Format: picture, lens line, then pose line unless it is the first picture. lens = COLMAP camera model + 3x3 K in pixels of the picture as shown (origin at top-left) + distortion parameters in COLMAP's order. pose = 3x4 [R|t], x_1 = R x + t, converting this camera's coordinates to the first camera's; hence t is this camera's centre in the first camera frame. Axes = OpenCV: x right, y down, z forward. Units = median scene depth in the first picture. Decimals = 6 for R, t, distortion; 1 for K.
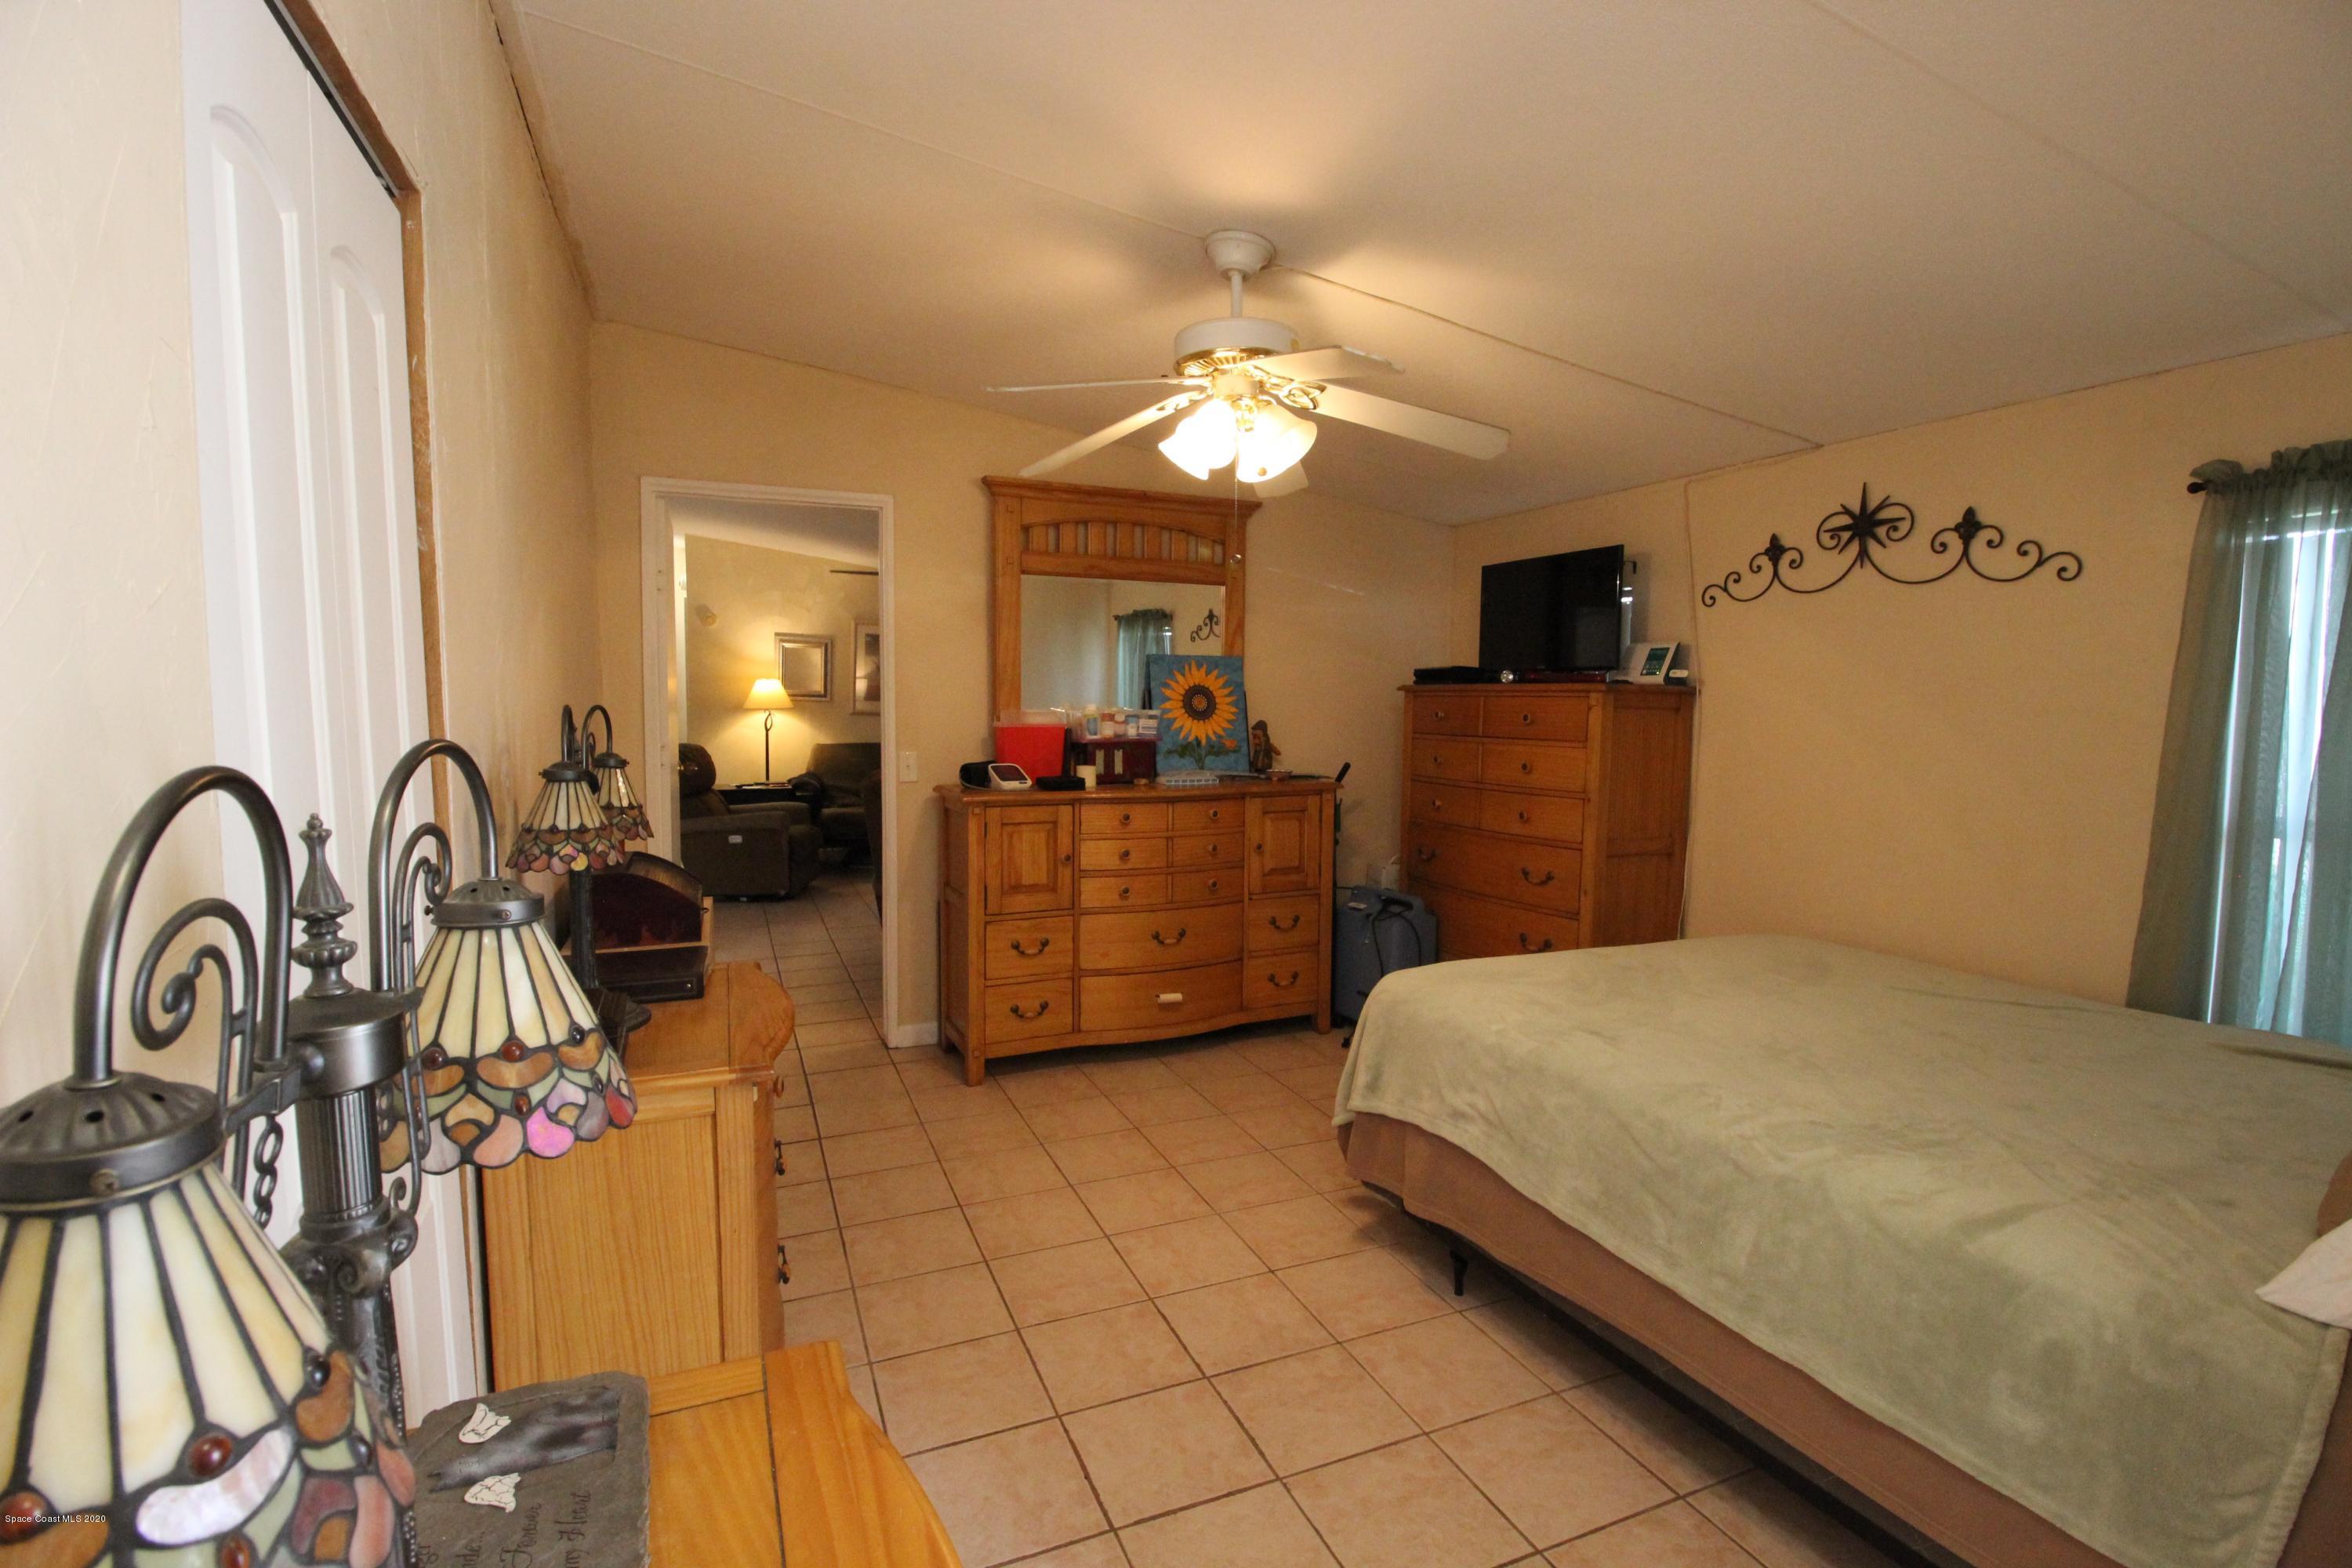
lens RADIAL K [[1091.4, 0, 1183.5], [0, 1091.4, 767.5], [0, 0, 1]] dist [-0.011078, -0.008274]
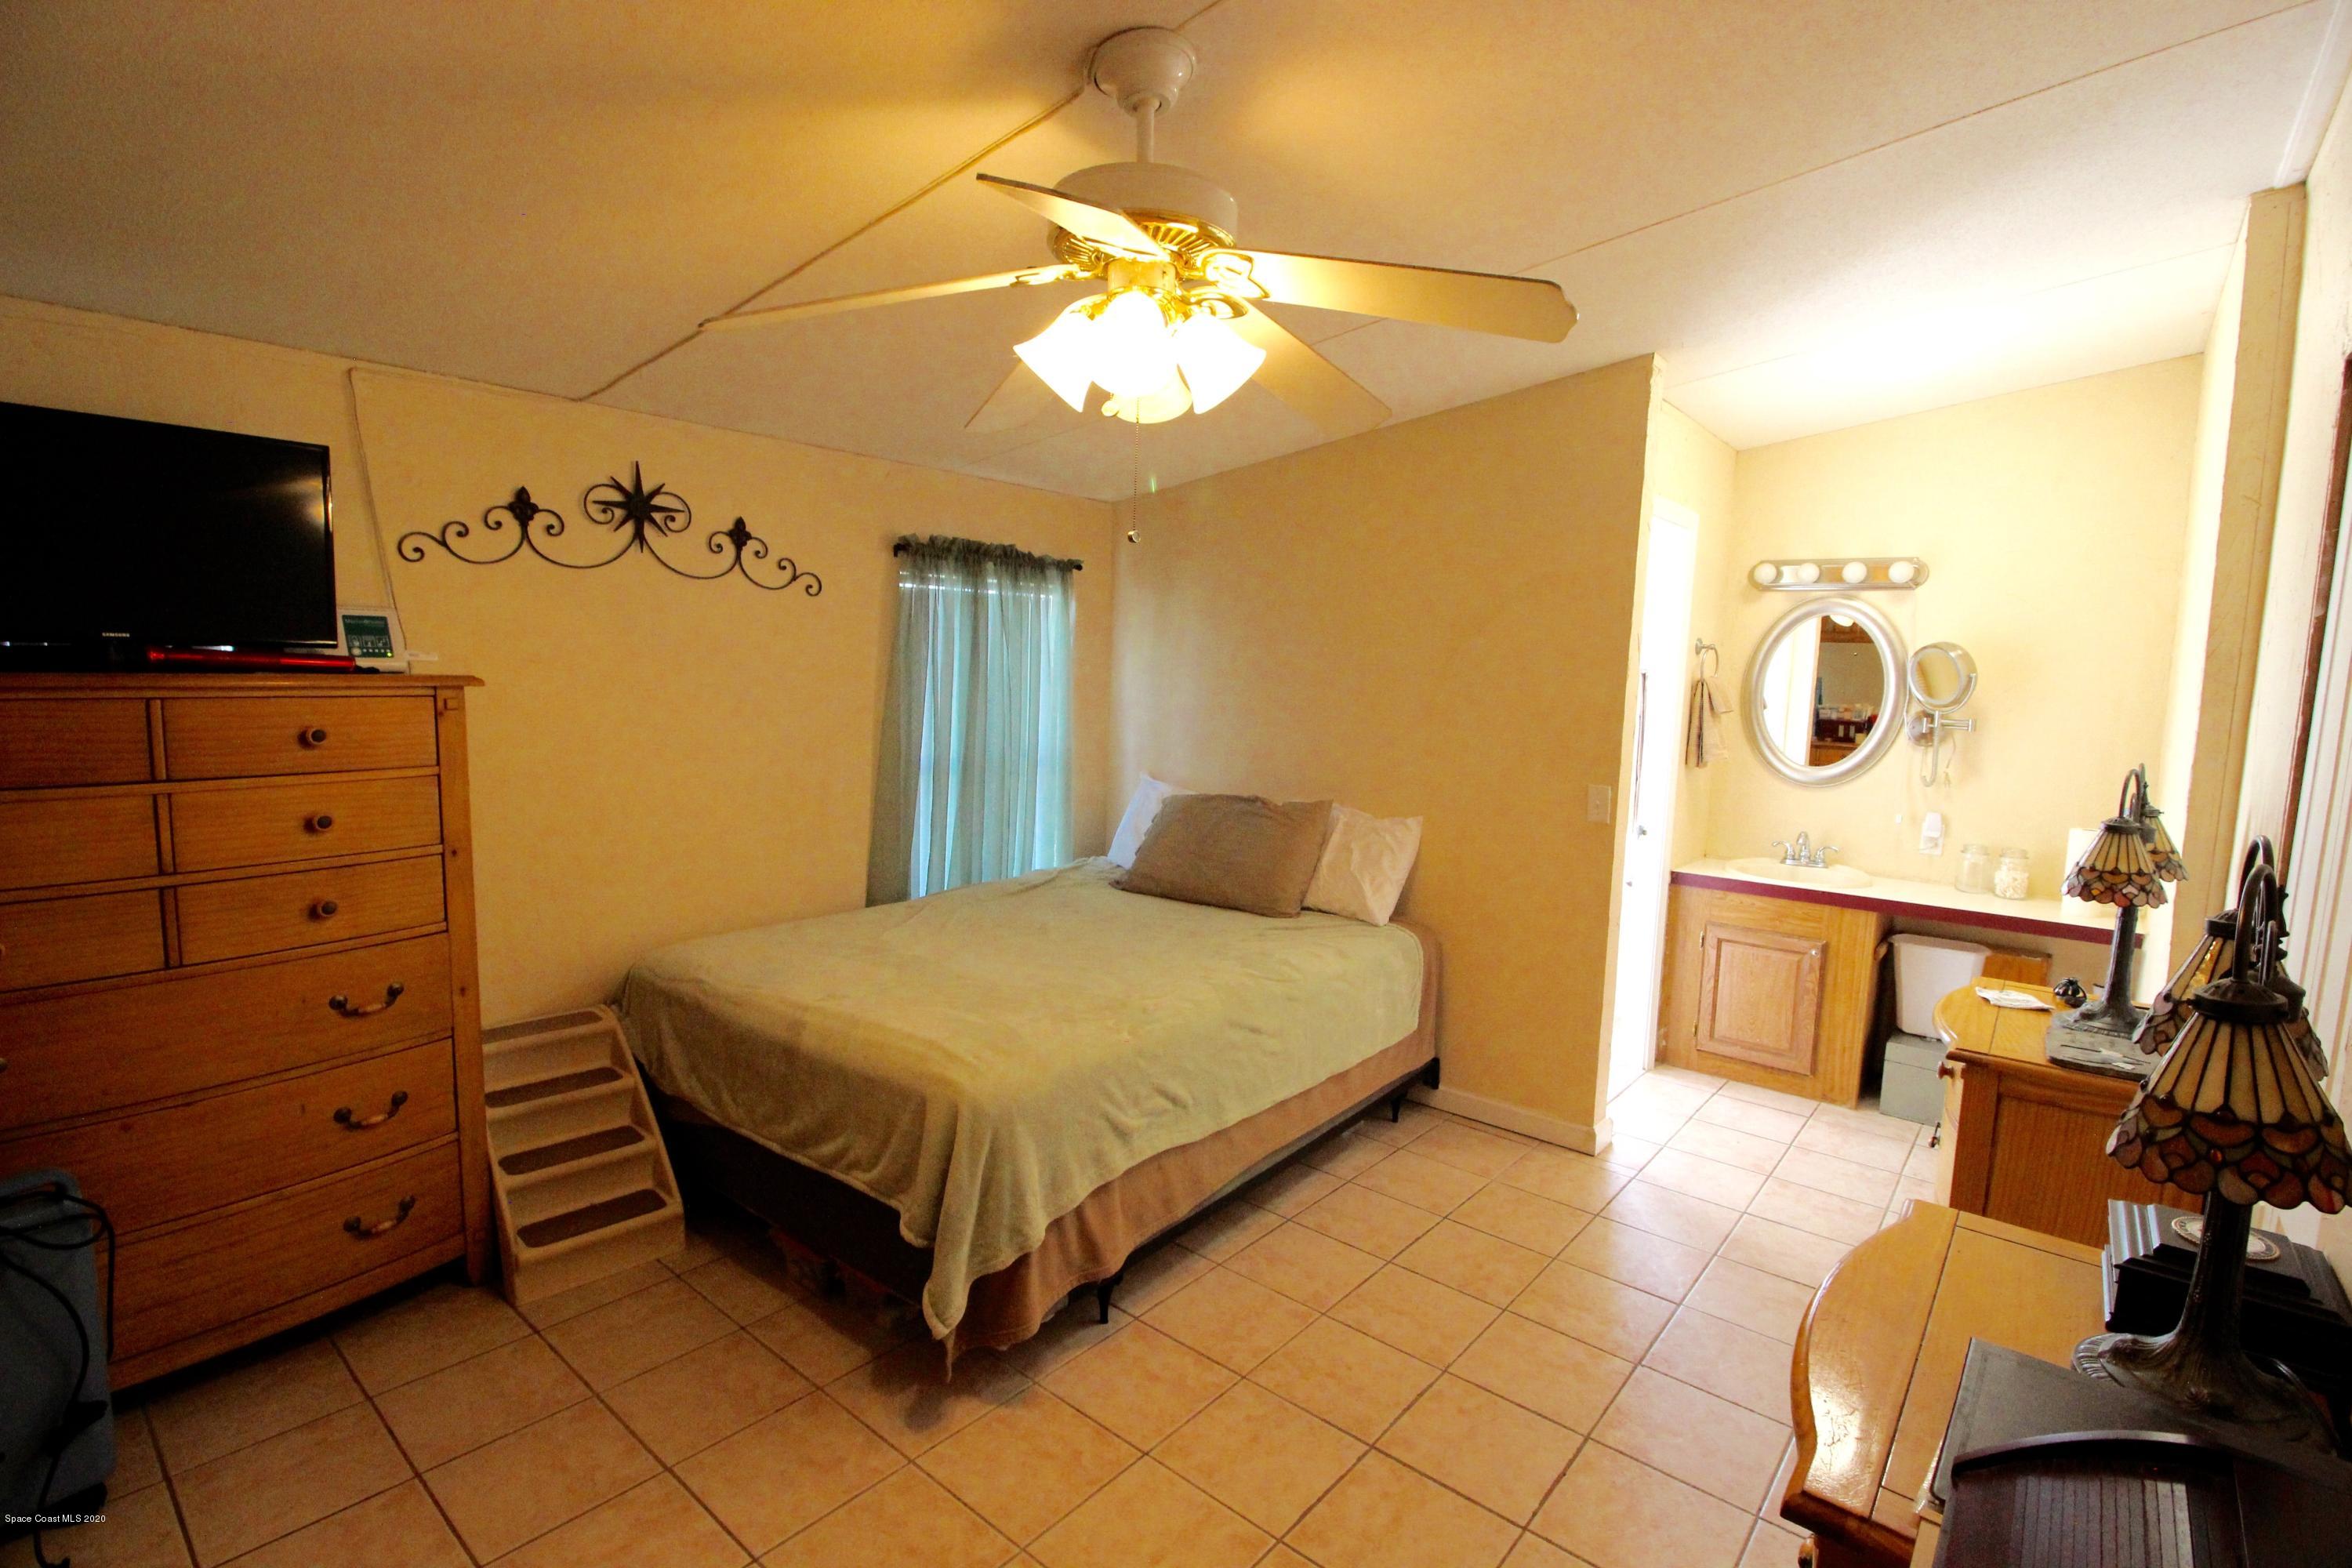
lens RADIAL K [[1091.4, 0, 1186.4], [0, 1091.4, 793.4], [0, 0, 1]] dist [-0.011078, -0.008274]
pose [[-0.459939, -0.111955, 0.880864, -0.477048], [0.033542, 0.989121, 0.143227, -0.100236], [-0.887317, 0.095422, -0.451180, 1.075252]]
